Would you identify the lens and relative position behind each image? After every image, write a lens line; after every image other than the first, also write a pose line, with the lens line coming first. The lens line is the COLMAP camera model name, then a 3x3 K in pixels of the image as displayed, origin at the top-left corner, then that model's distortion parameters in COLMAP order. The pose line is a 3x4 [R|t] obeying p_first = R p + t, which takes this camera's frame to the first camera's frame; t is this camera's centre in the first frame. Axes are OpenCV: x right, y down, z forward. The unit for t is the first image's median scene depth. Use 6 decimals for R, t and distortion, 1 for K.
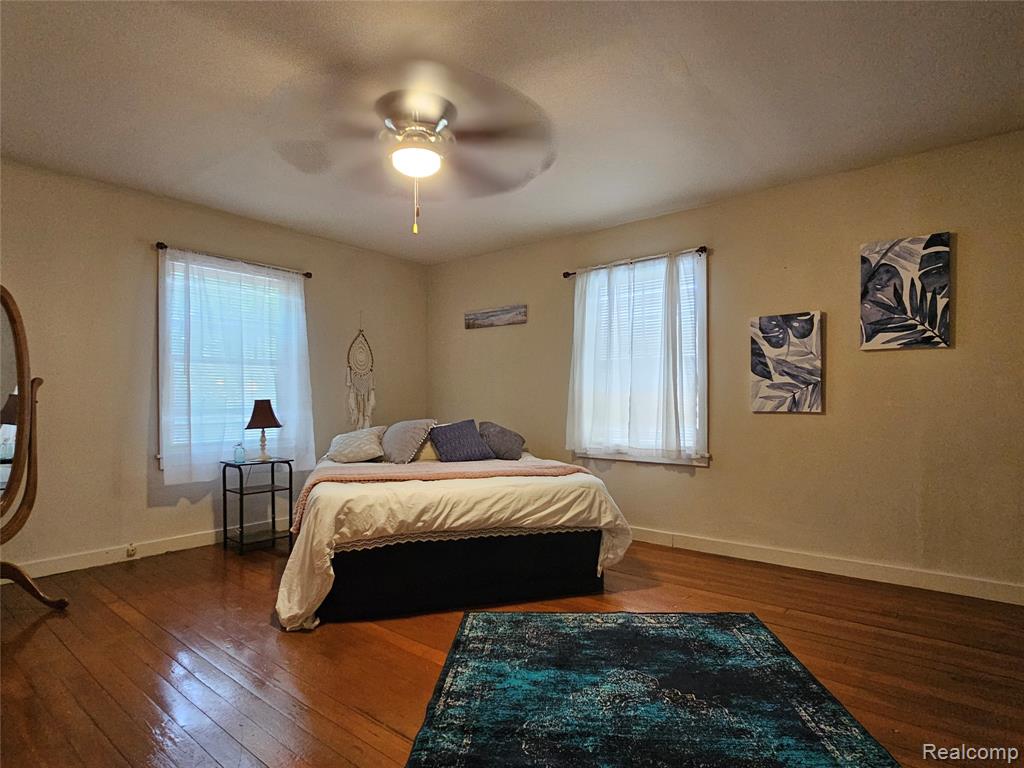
lens RADIAL K [[561.1, 0, 512.7], [0, 561.1, 385.6], [0, 0, 1]] dist [-0.003466, 0.000418]
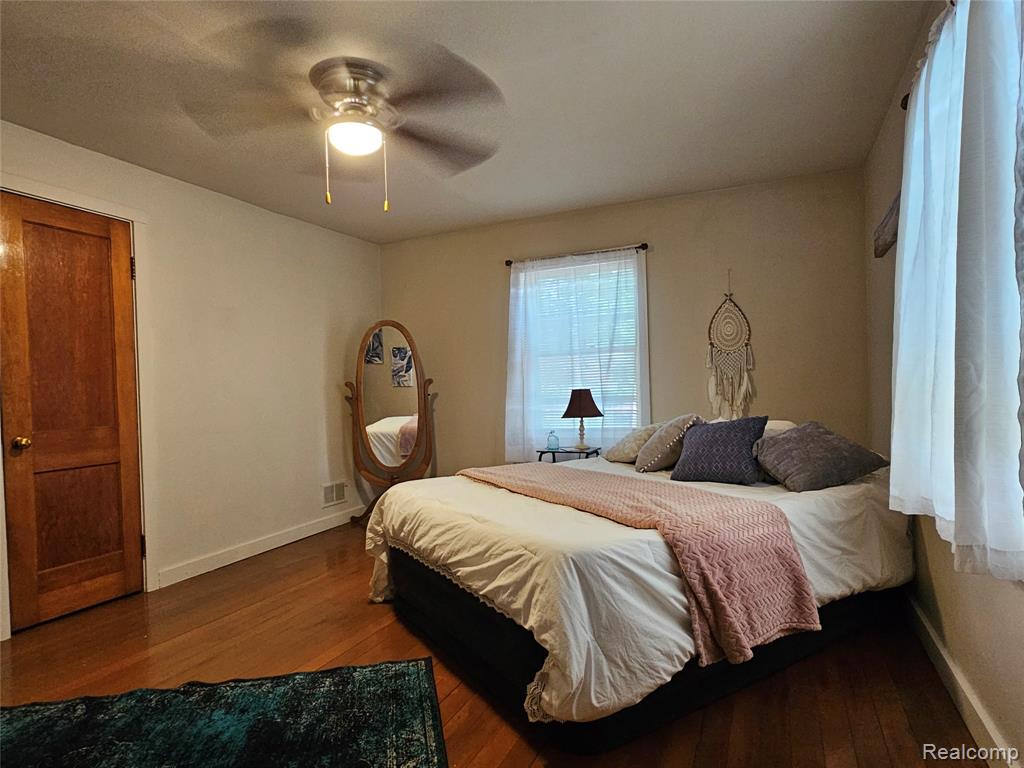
lens RADIAL K [[561.1, 0, 514.2], [0, 561.1, 391.3], [0, 0, 1]] dist [-0.003466, 0.000418]
pose [[0.250144, -0.004531, -0.968198, 0.519522], [0.054416, 0.998474, 0.009386, 0.014017], [0.966678, -0.055033, 0.250008, 0.667380]]
